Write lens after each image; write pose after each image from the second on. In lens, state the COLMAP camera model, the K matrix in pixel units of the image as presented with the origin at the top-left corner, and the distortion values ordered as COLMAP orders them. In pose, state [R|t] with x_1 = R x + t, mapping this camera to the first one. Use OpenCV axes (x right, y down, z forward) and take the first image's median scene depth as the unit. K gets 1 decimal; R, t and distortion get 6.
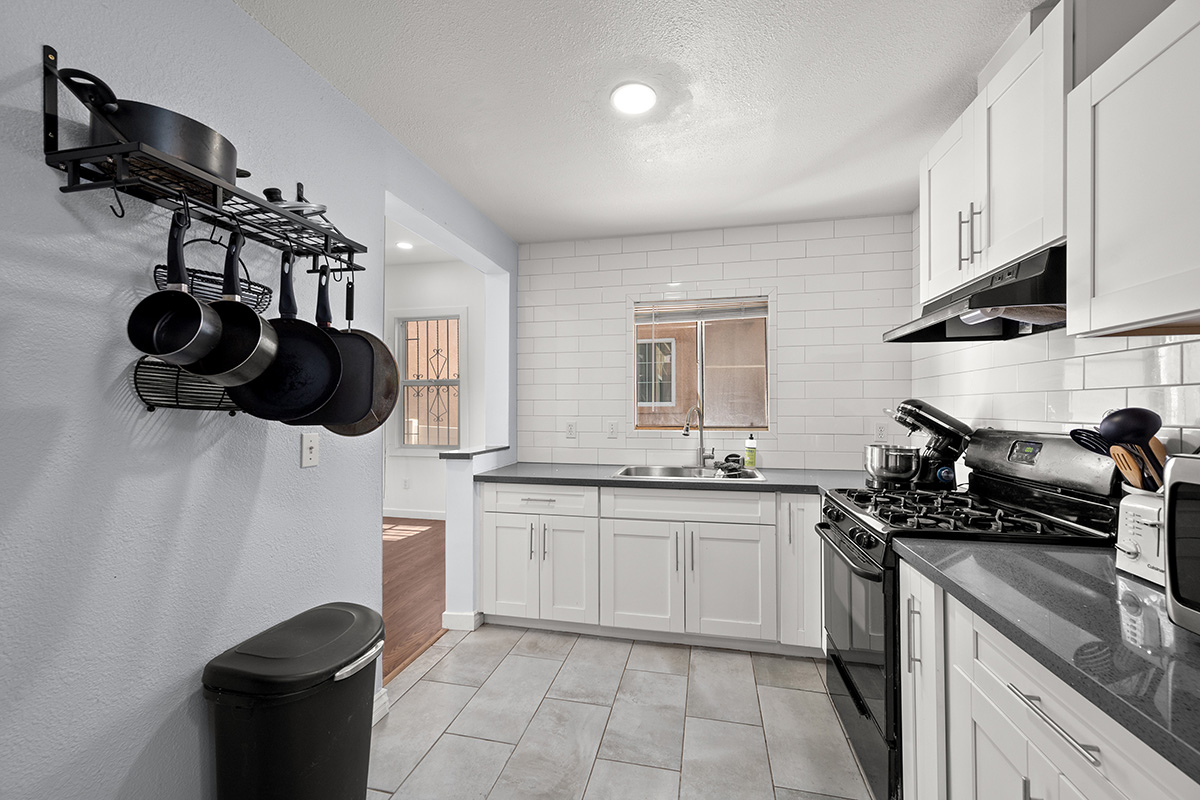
lens RADIAL K [[477.6, 0, 599.5], [0, 477.6, 404.7], [0, 0, 1]] dist [0.001359, 0.000203]
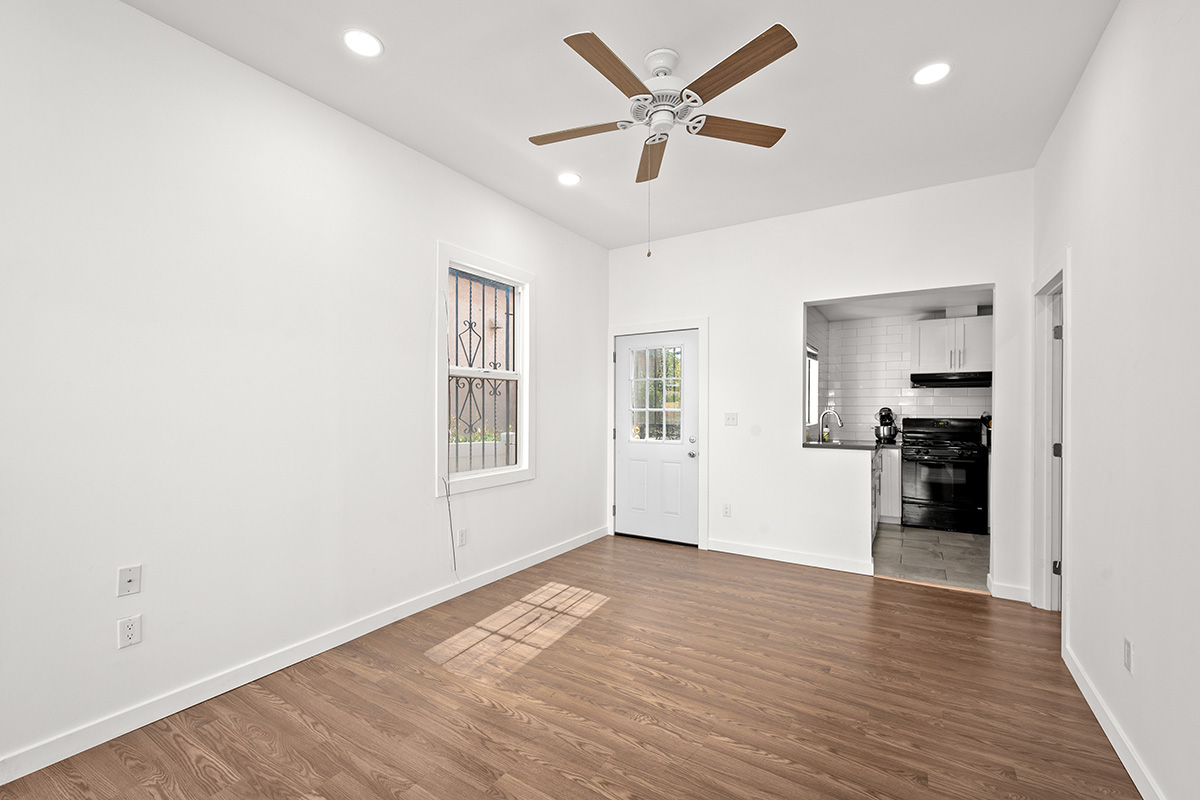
lens RADIAL K [[498.1, 0, 595.6], [0, 498.1, 420.4], [0, 0, 1]] dist [0.001209, -0.000013]
pose [[0.336371, -0.019105, 0.941536, -2.243363], [-0.005606, 0.999736, 0.022289, 0.006471], [-0.941713, -0.012776, 0.336175, 1.462409]]
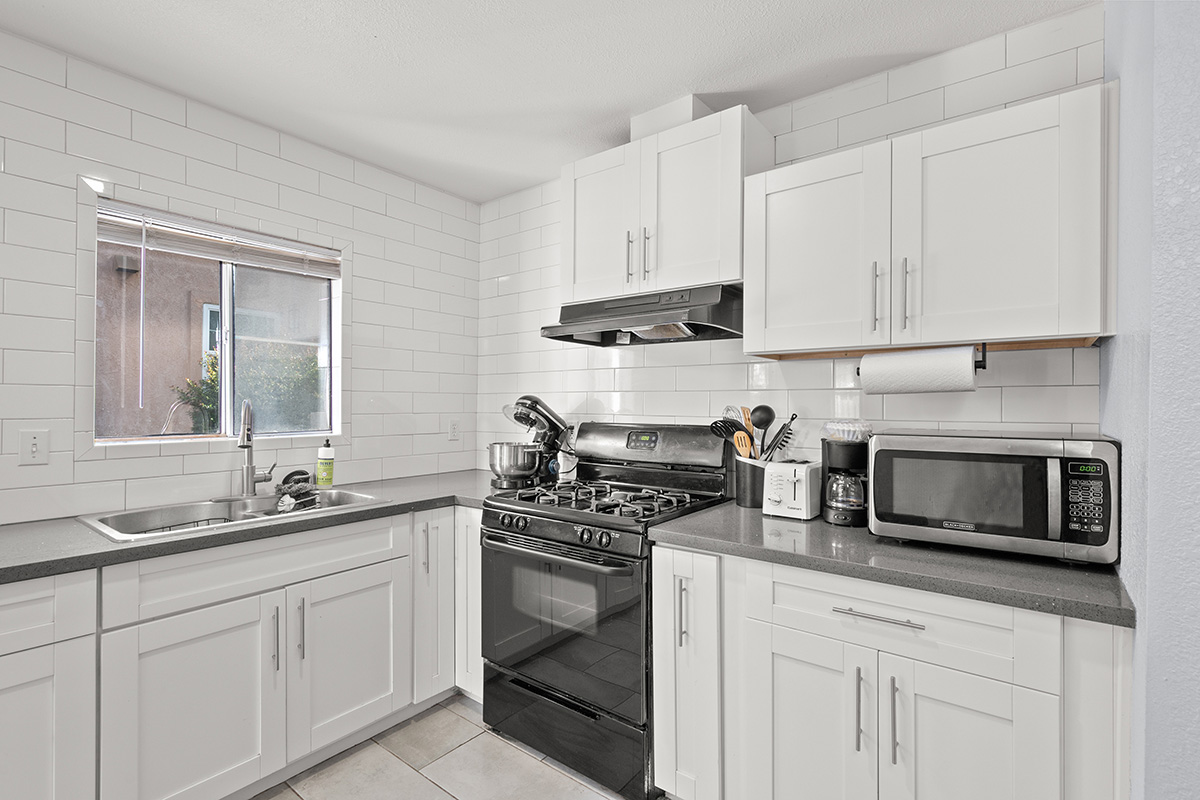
lens RADIAL K [[550.3, 0, 605.0], [0, 550.3, 401.4], [0, 0, 1]] dist [-0.008749, -0.000010]
pose [[0.418238, 0.008197, 0.908300, -0.306254], [-0.011638, 0.999926, -0.003665, 0.003512], [-0.908263, -0.009037, 0.418303, 0.343903]]
